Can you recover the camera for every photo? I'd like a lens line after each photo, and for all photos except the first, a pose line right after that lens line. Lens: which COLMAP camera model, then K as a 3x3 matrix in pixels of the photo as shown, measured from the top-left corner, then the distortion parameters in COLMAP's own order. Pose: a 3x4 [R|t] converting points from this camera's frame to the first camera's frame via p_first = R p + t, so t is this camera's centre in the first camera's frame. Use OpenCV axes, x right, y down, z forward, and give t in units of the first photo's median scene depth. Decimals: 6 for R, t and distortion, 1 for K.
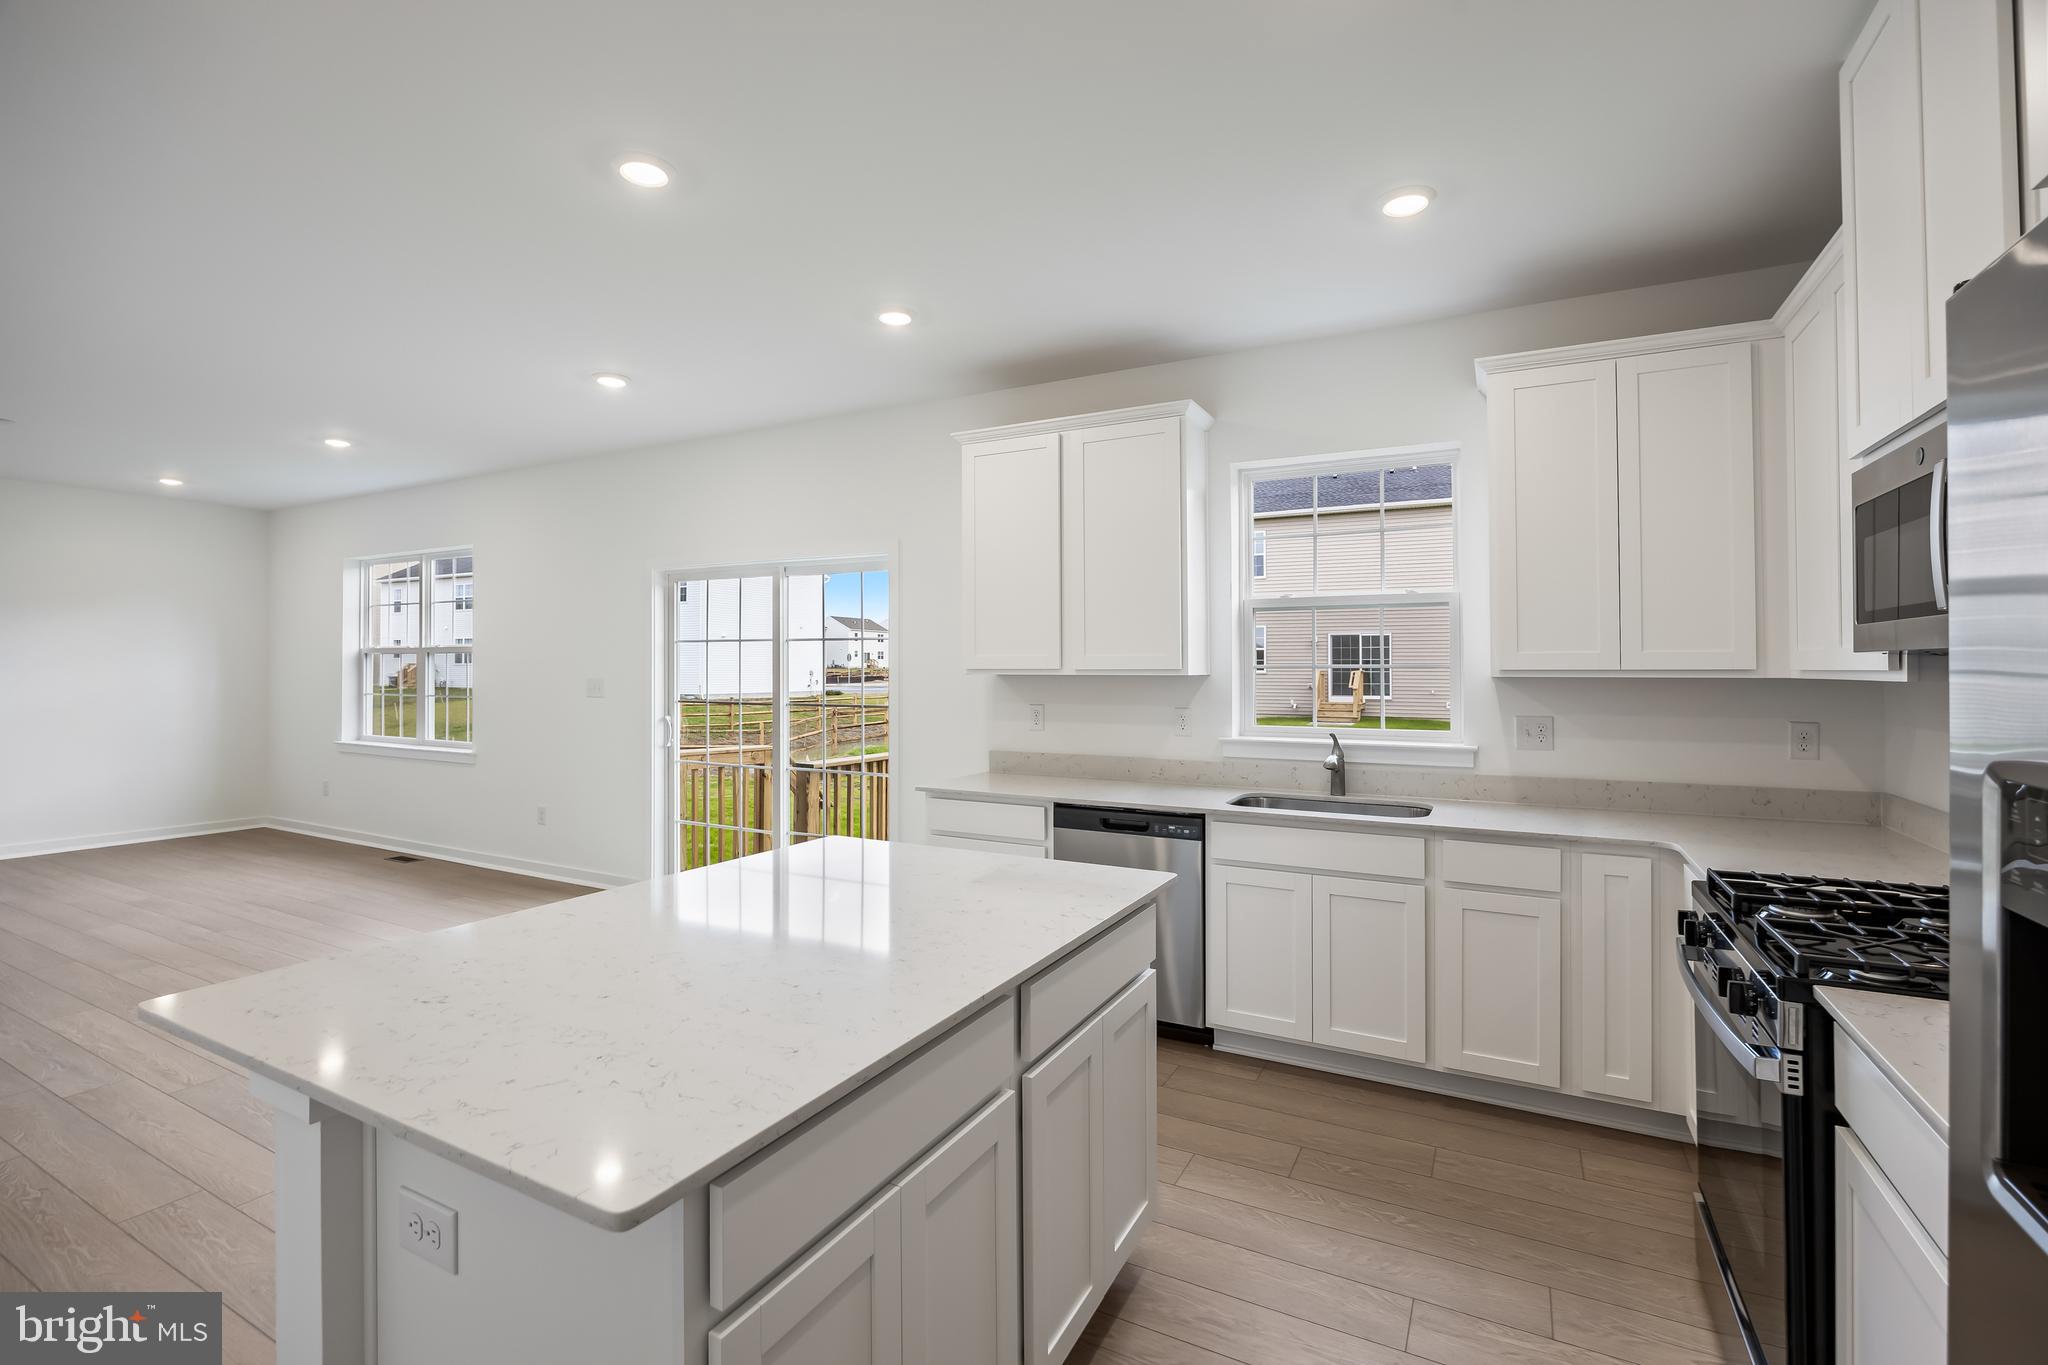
lens RADIAL K [[902.0, 0, 1036.1], [0, 902.0, 667.2], [0, 0, 1]] dist [-0.002224, 0.000439]
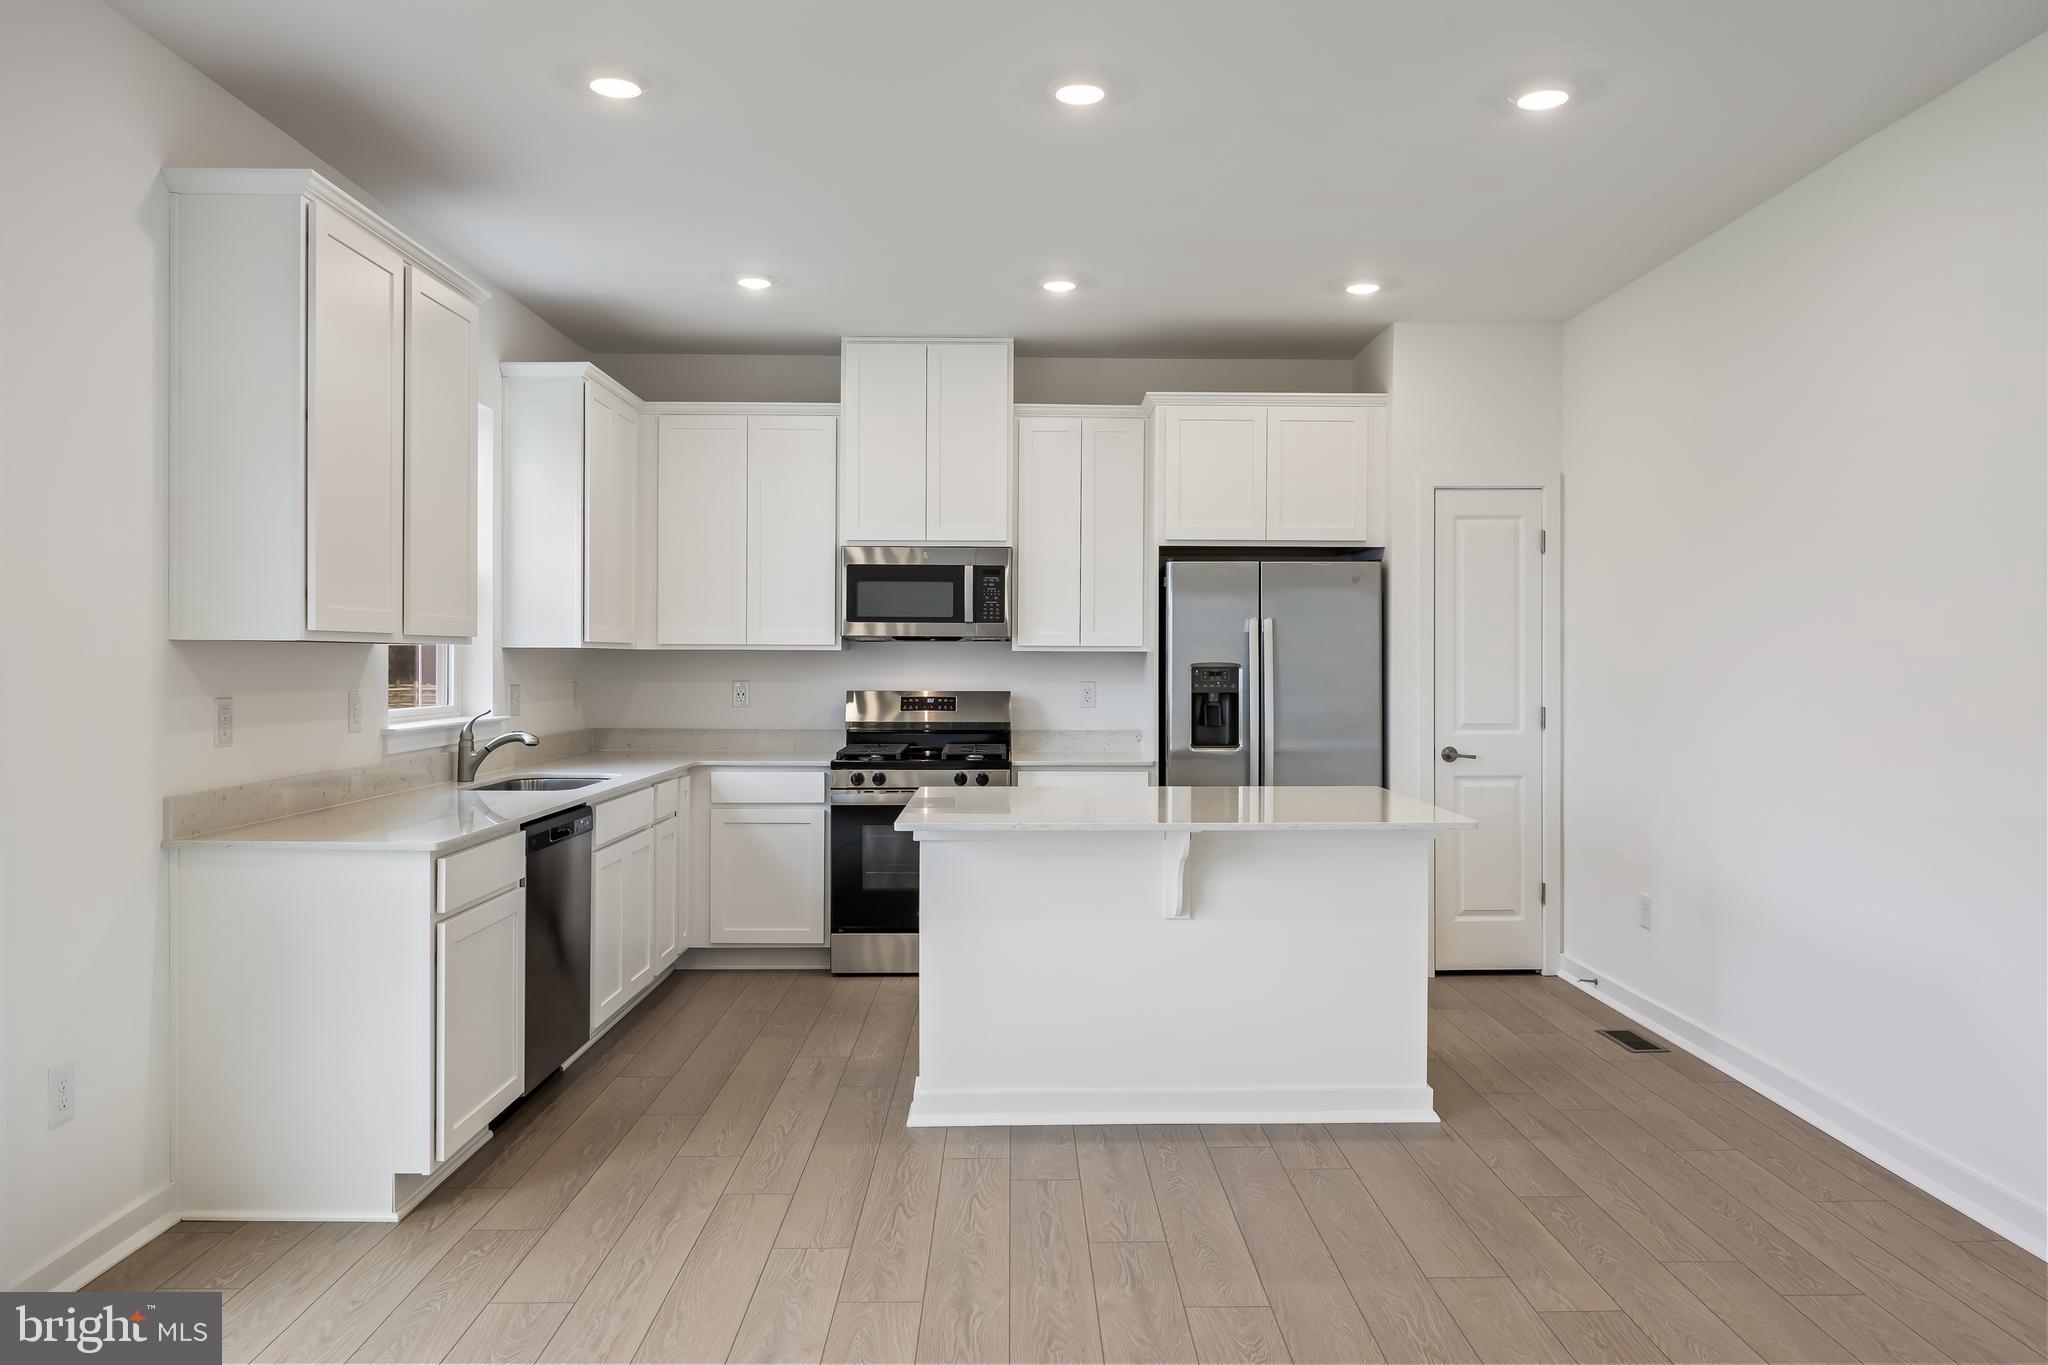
lens RADIAL K [[1450.3, 0, 1039.6], [0, 1450.3, 644.4], [0, 0, 1]] dist [0.008912, -0.005943]
pose [[-0.484564, 0.008483, 0.874715, -1.274584], [-0.004388, 0.999917, -0.012128, 0.024068], [-0.874745, -0.009715, -0.484486, 1.297123]]
